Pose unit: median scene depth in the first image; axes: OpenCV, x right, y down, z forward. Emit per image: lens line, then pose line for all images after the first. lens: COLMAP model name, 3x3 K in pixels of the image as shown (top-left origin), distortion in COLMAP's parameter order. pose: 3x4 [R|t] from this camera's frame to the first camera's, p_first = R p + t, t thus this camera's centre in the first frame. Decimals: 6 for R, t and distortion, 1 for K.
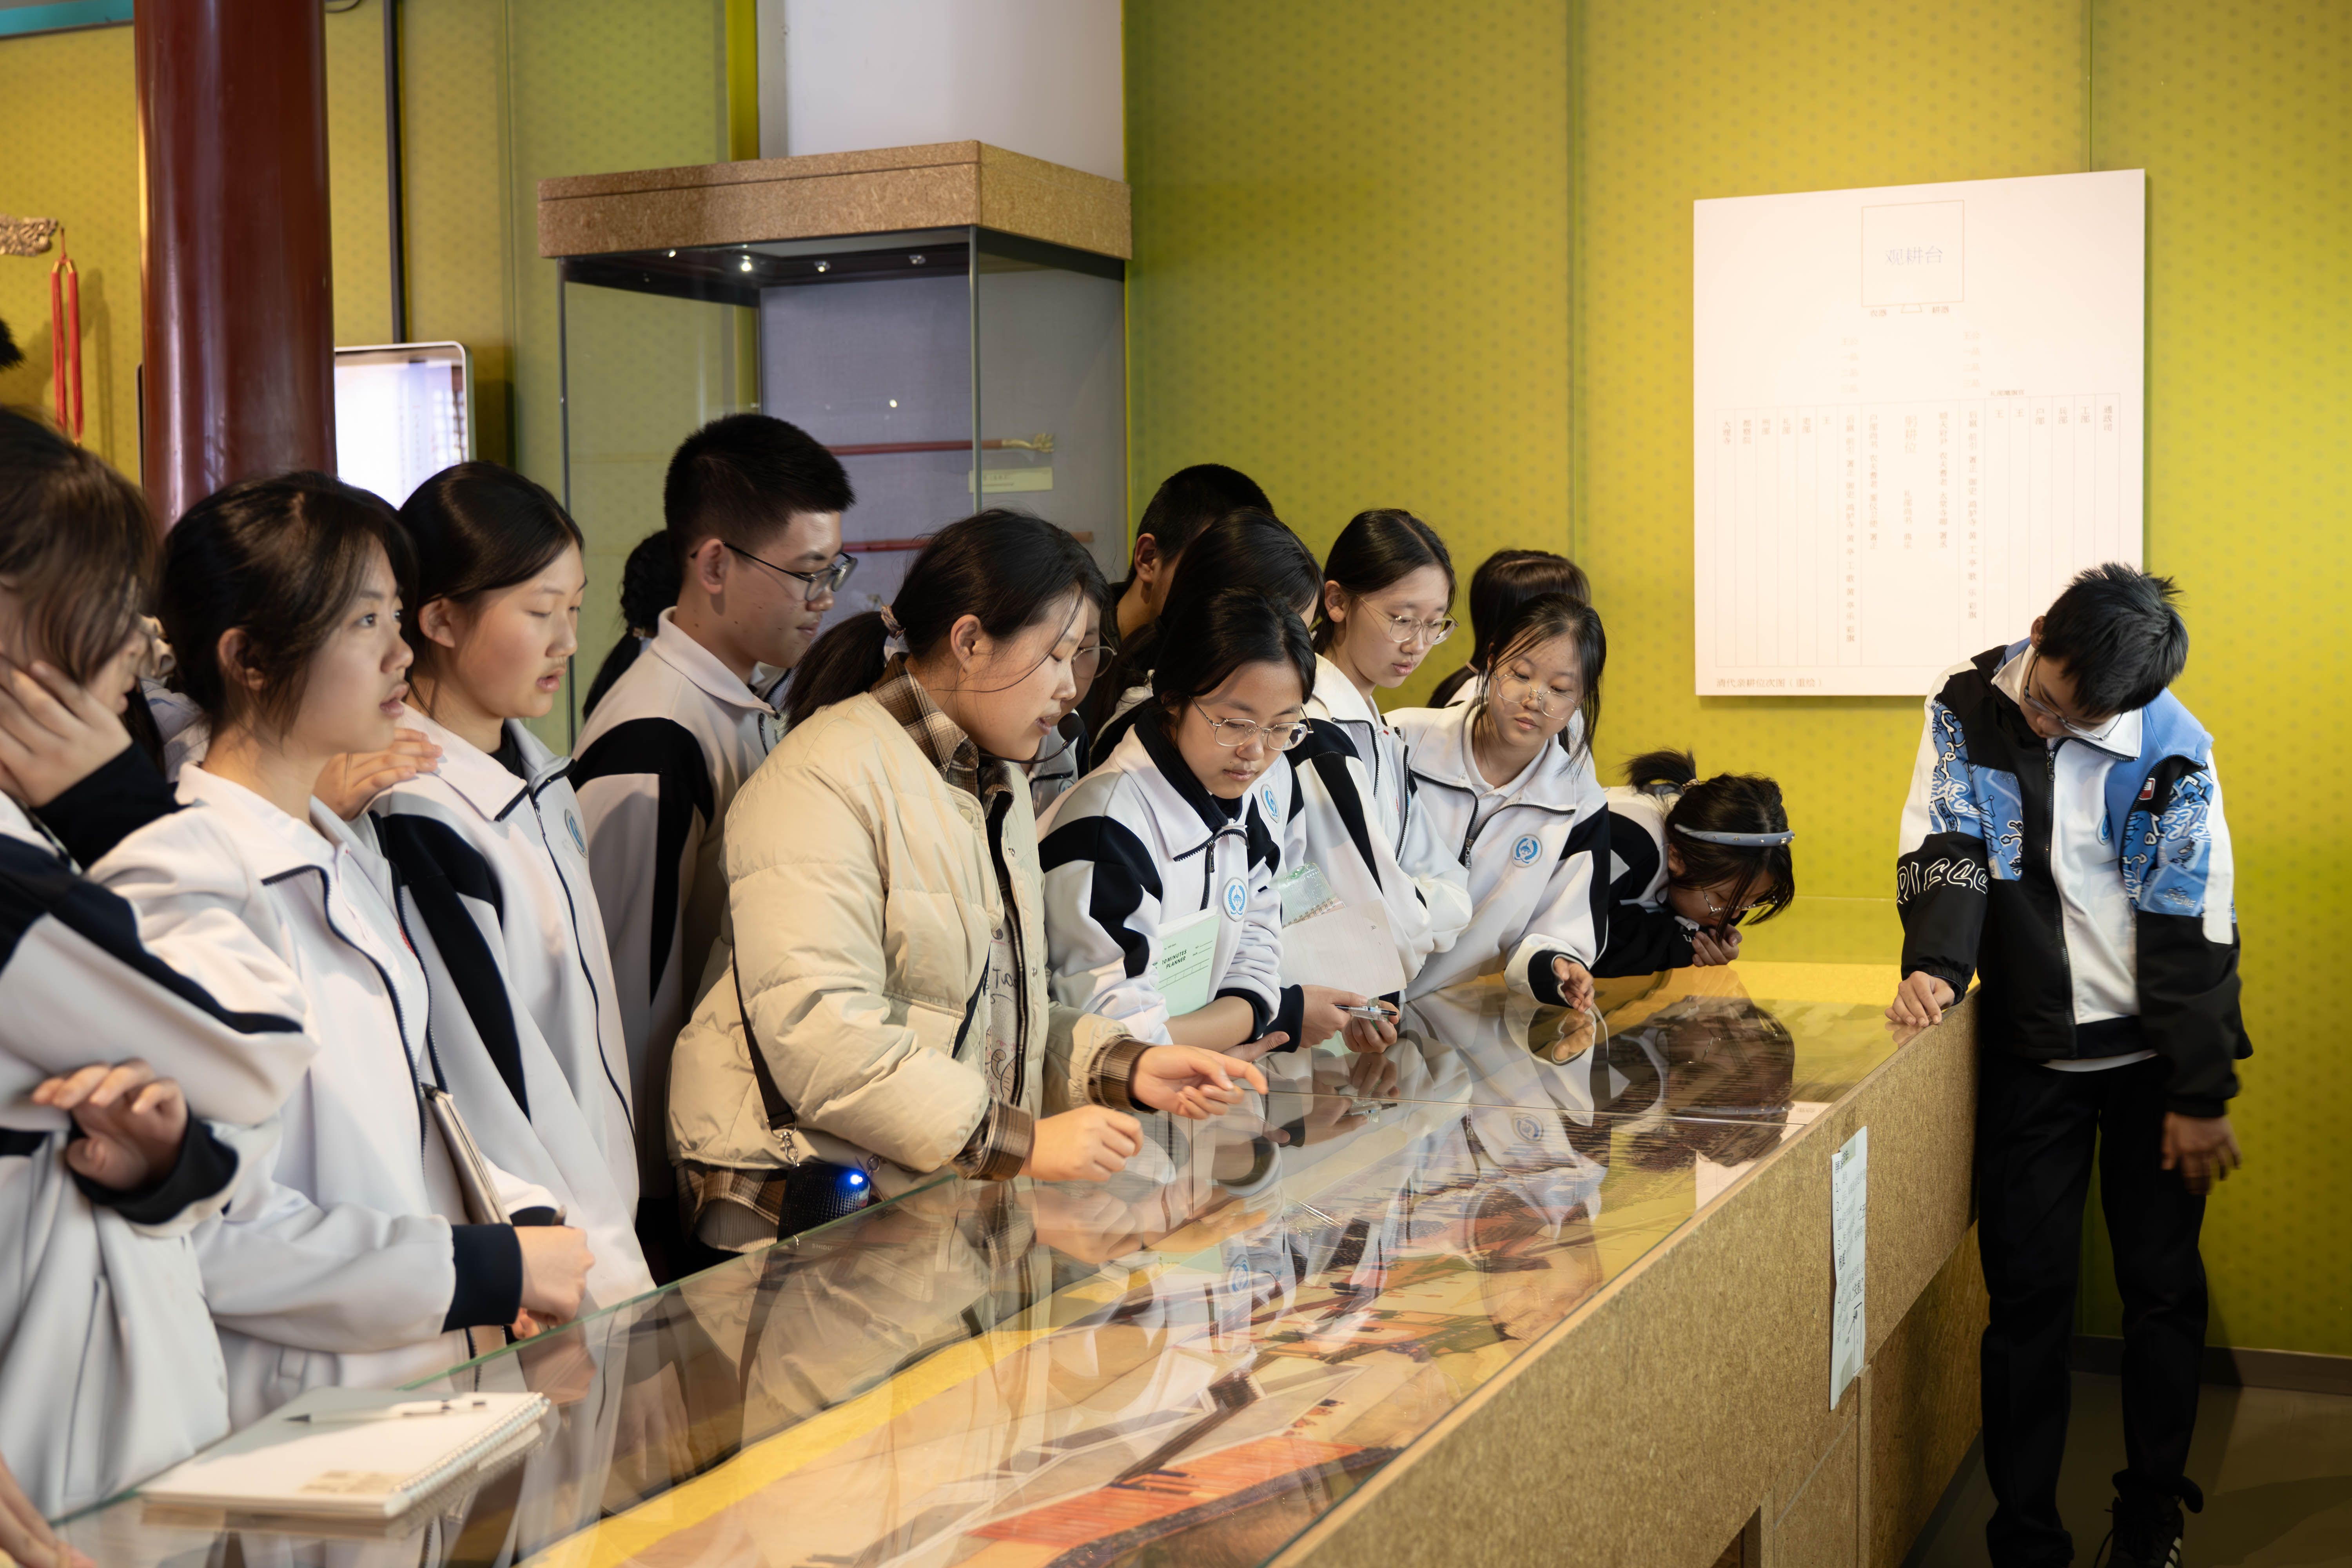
lens RADIAL K [[2802.2, 0, 1176.0], [0, 2802.2, 784.0], [0, 0, 1]] dist [-0.014260, -0.165186]
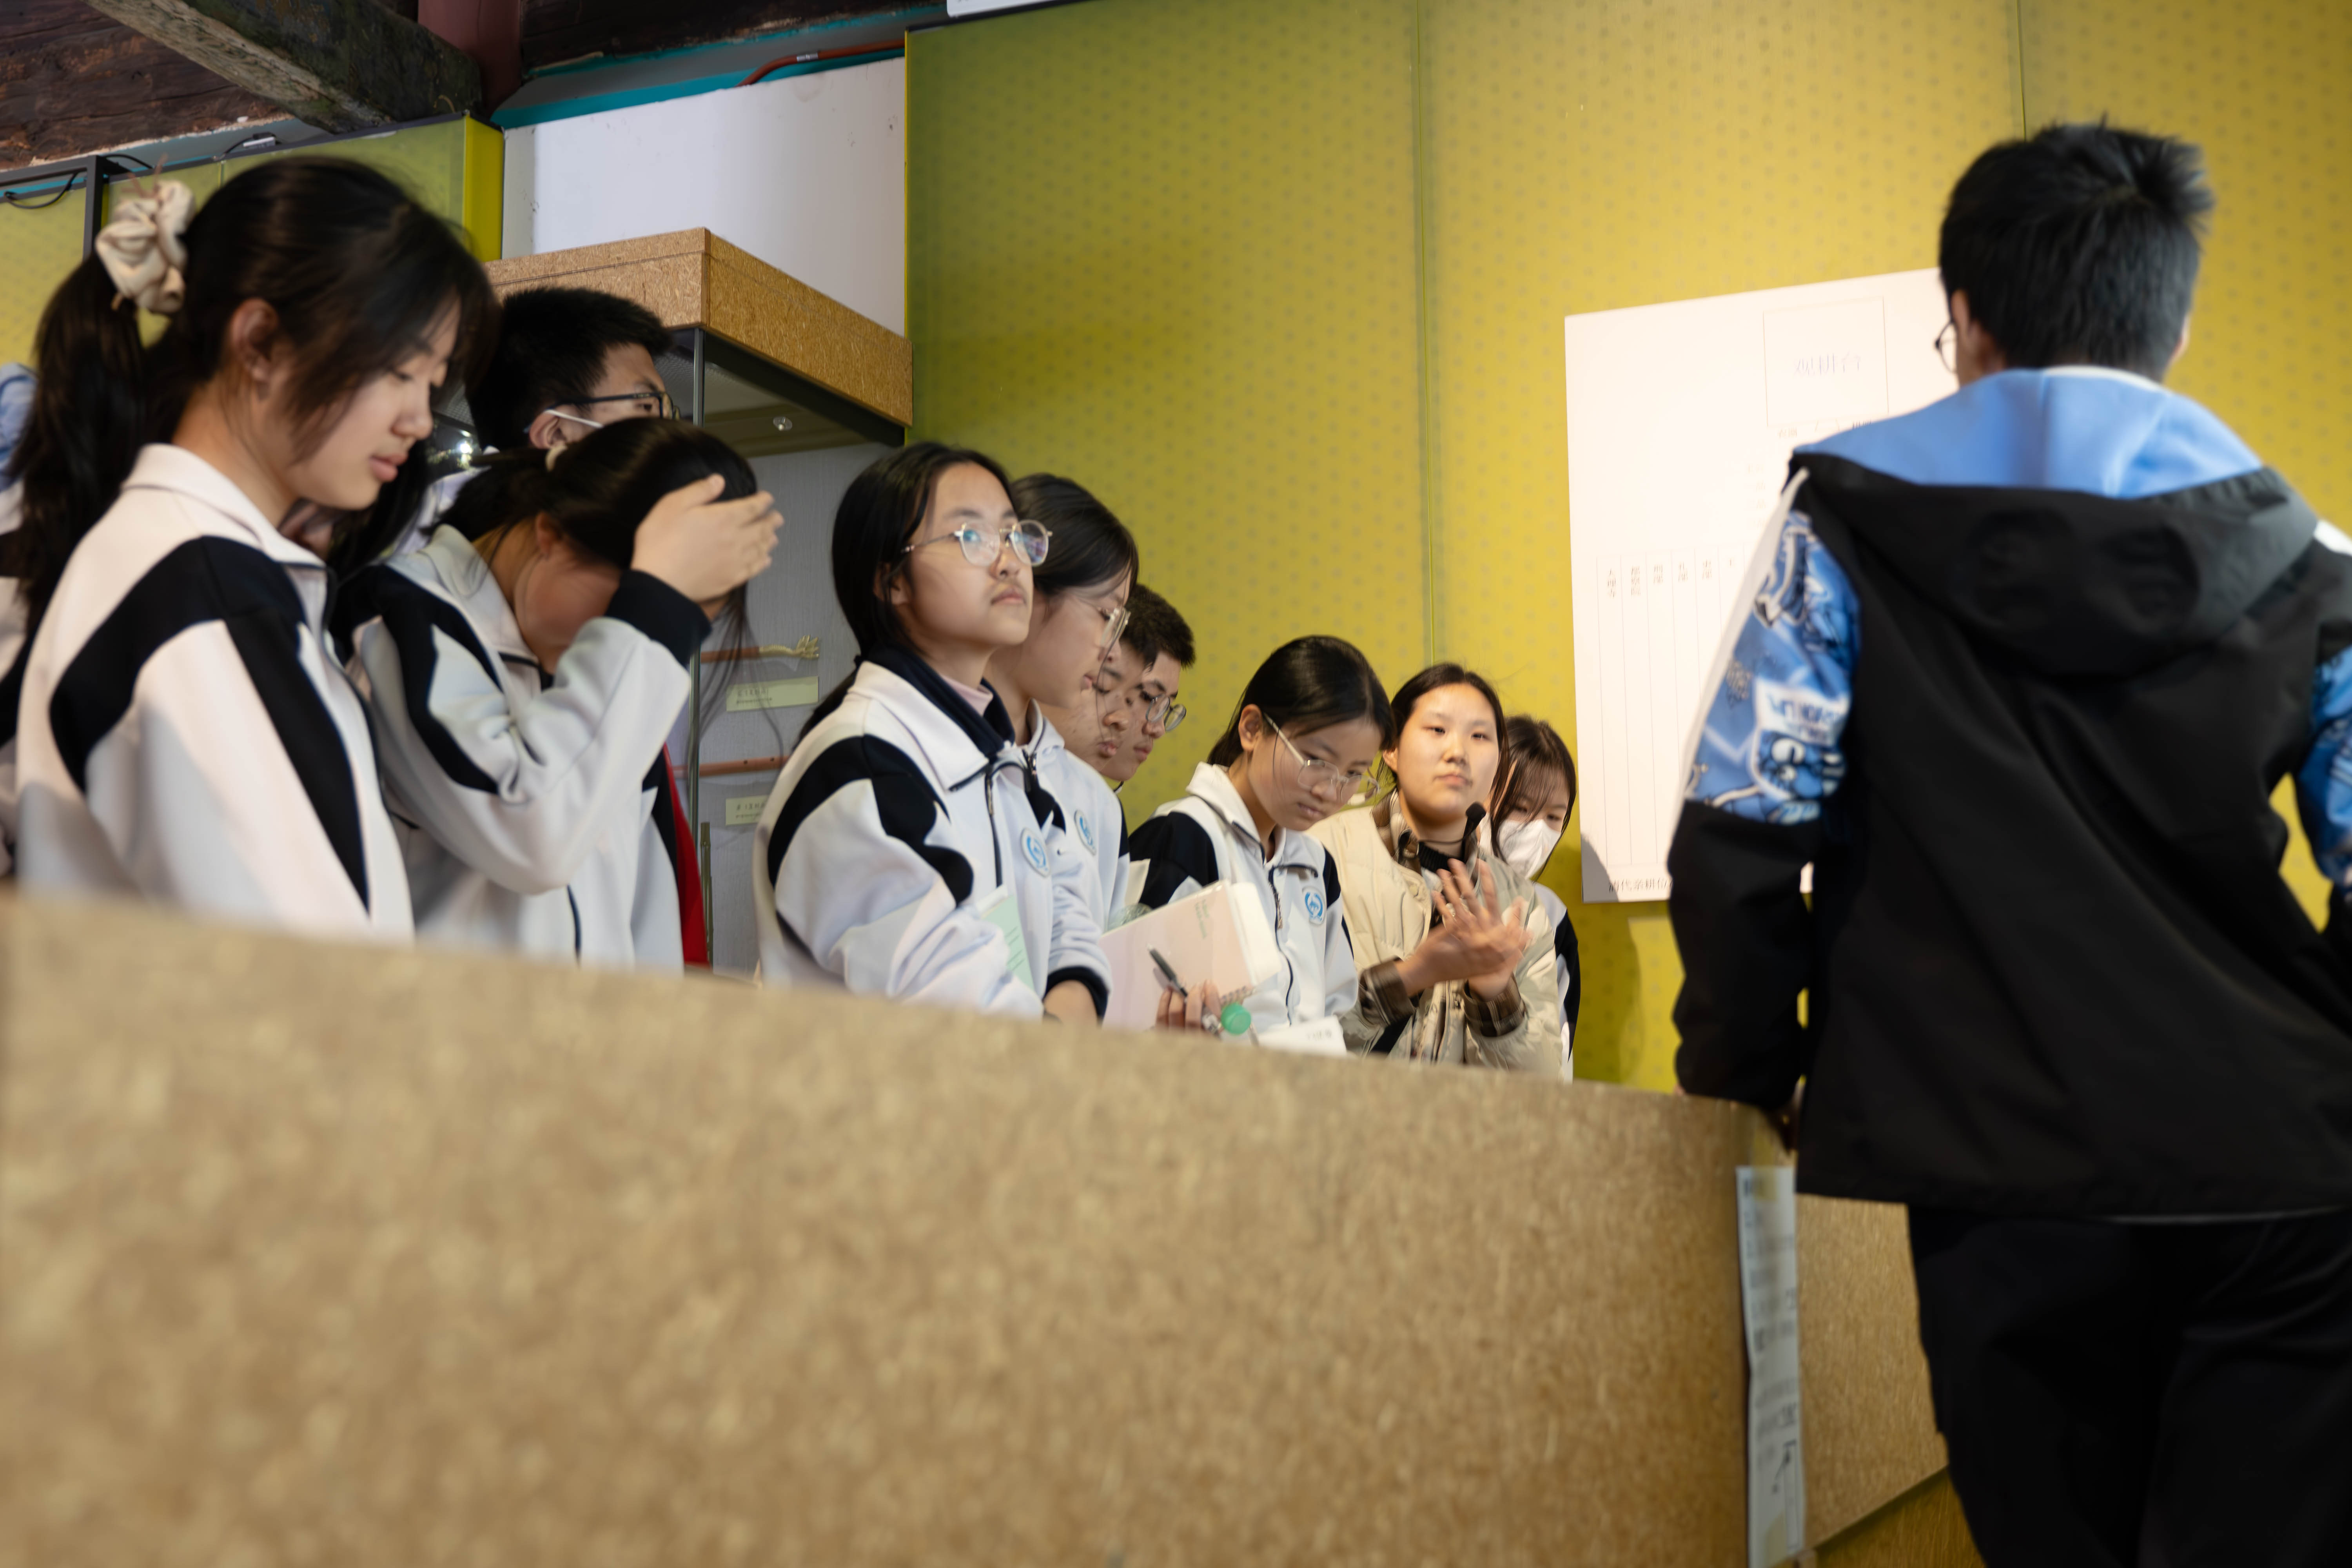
lens RADIAL K [[2793.1, 0, 1228.9], [0, 2793.1, 783.7], [0, 0, 1]] dist [-0.035992, -0.077864]
pose [[0.999453, 0.006259, 0.032489, 0.057766], [0.001011, 0.975709, -0.219069, 0.111698], [-0.033071, 0.218981, 0.975168, 0.214912]]
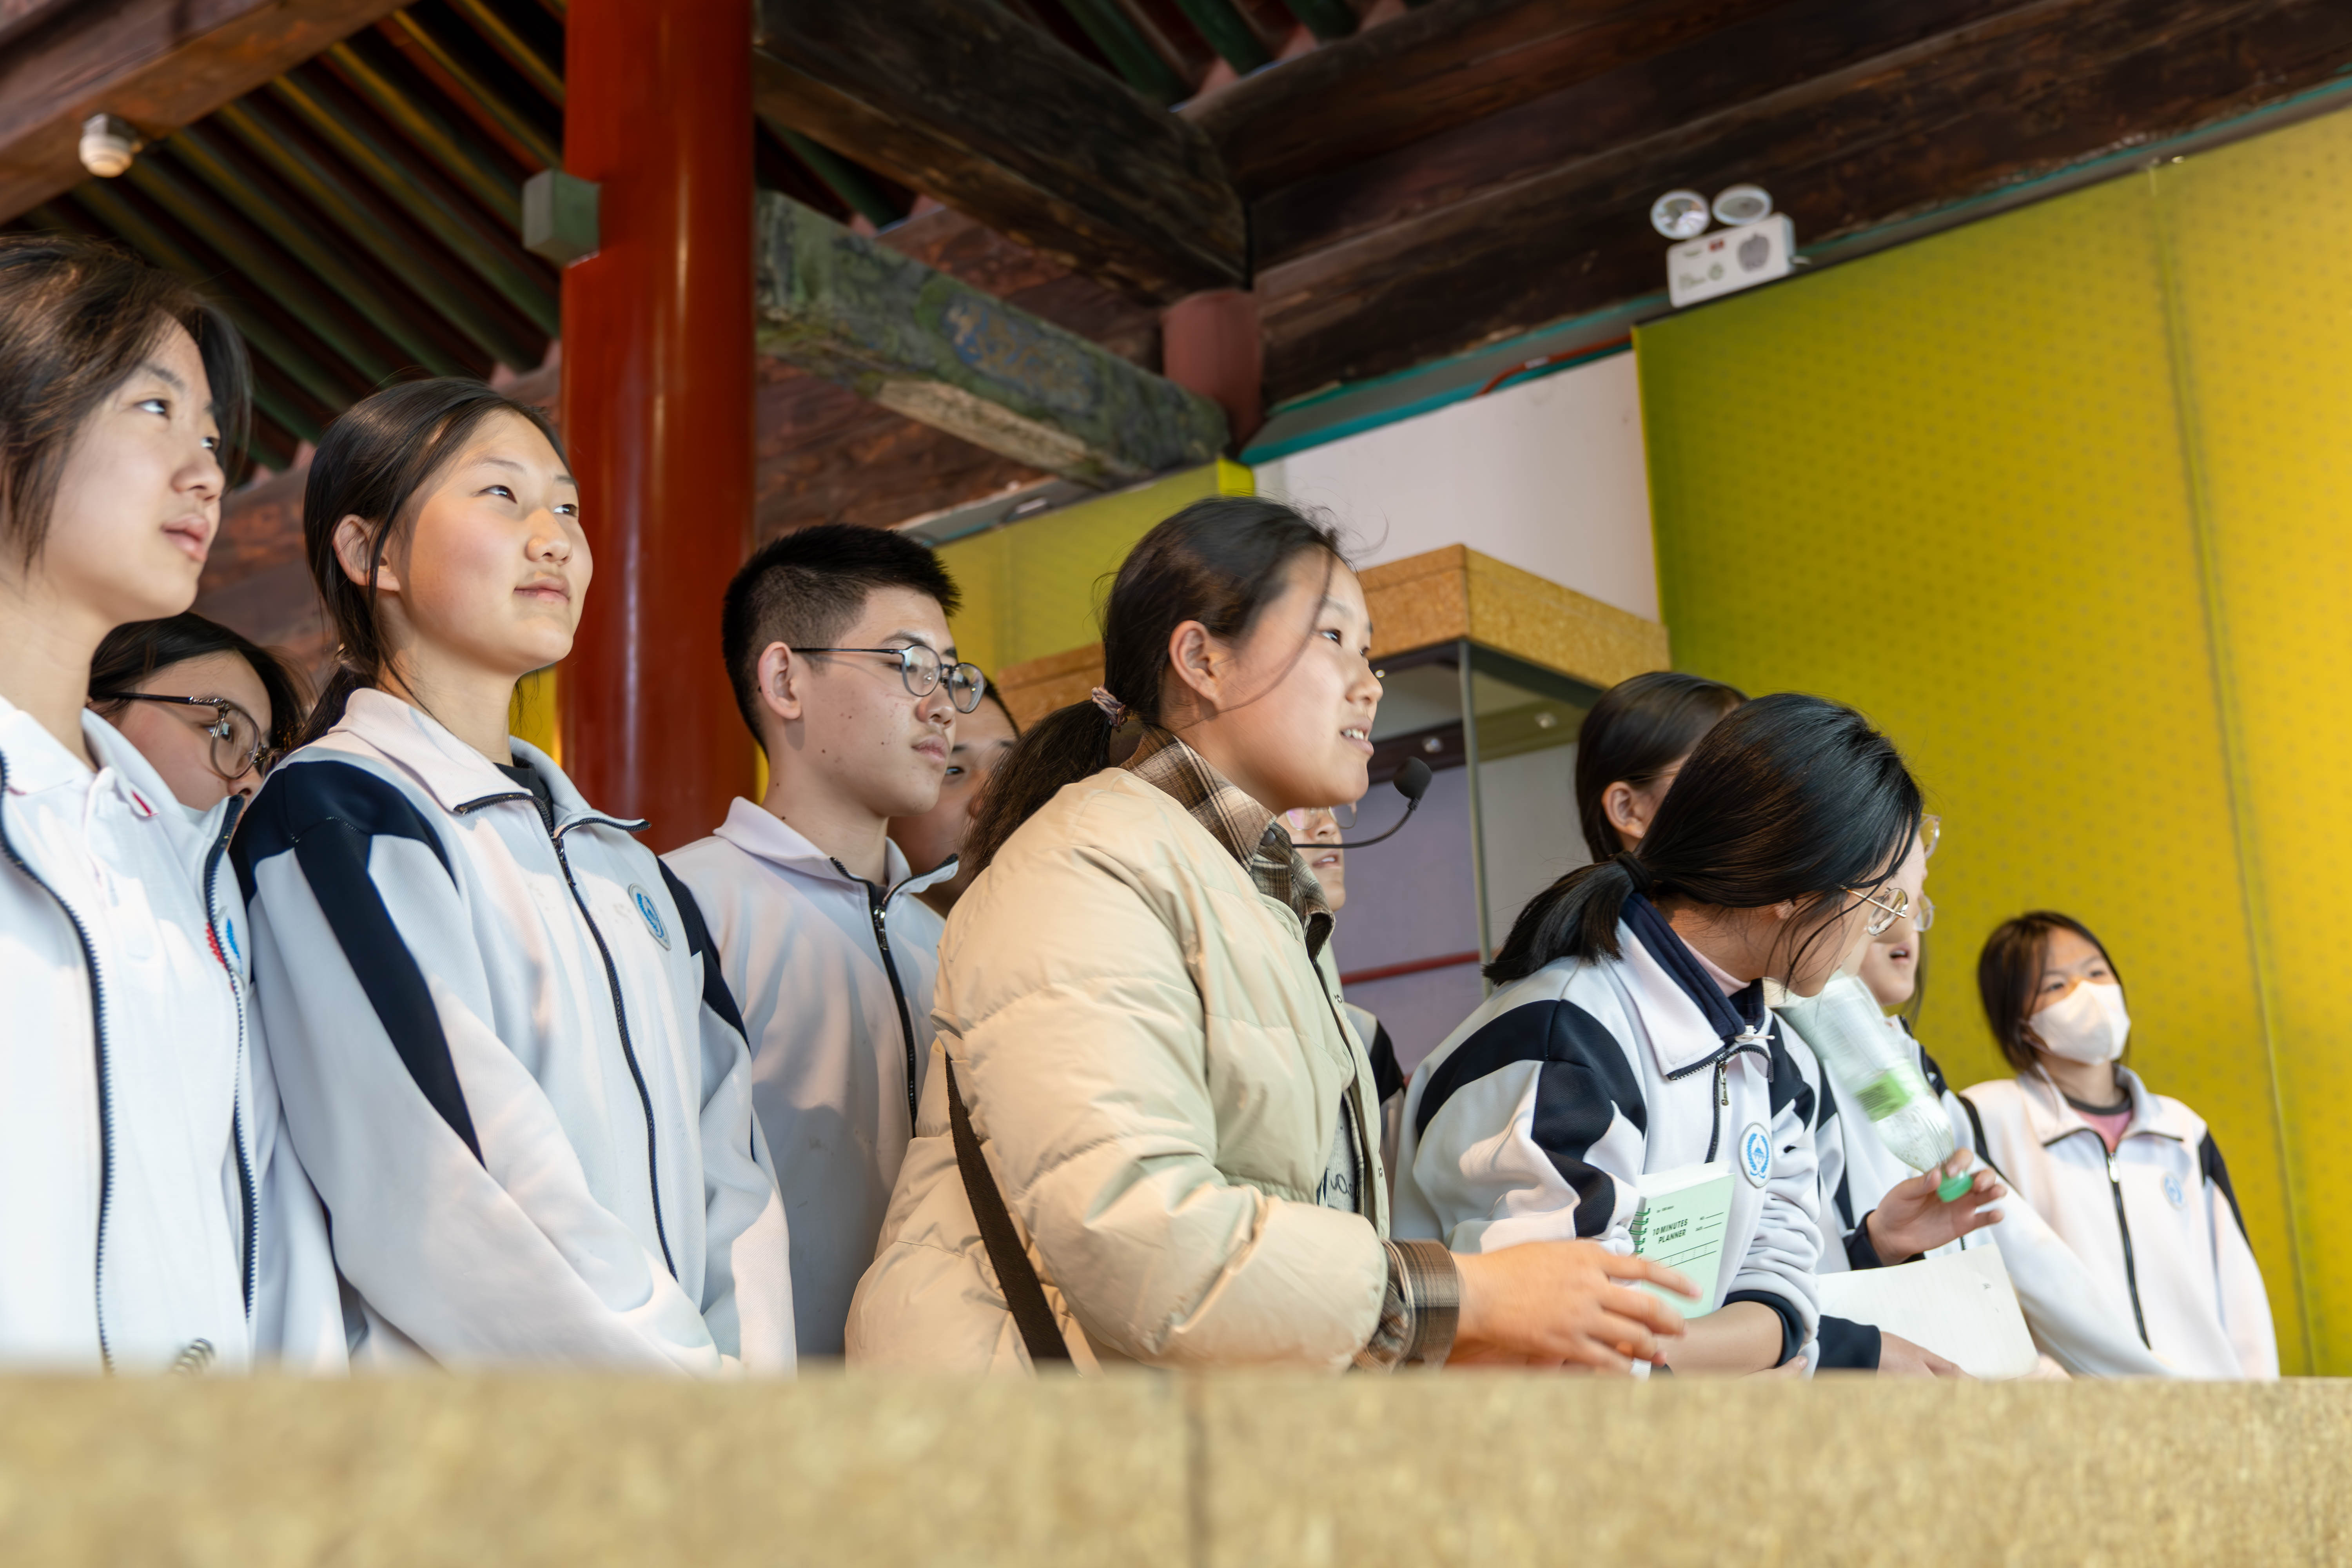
lens RADIAL K [[2802.2, 0, 1176.0], [0, 2802.2, 784.0], [0, 0, 1]] dist [-0.014260, -0.165186]
pose [[0.966907, -0.086636, -0.239970, 0.043222], [0.007877, 0.950267, -0.311337, 0.105275], [0.255008, 0.299144, 0.919502, 0.203513]]
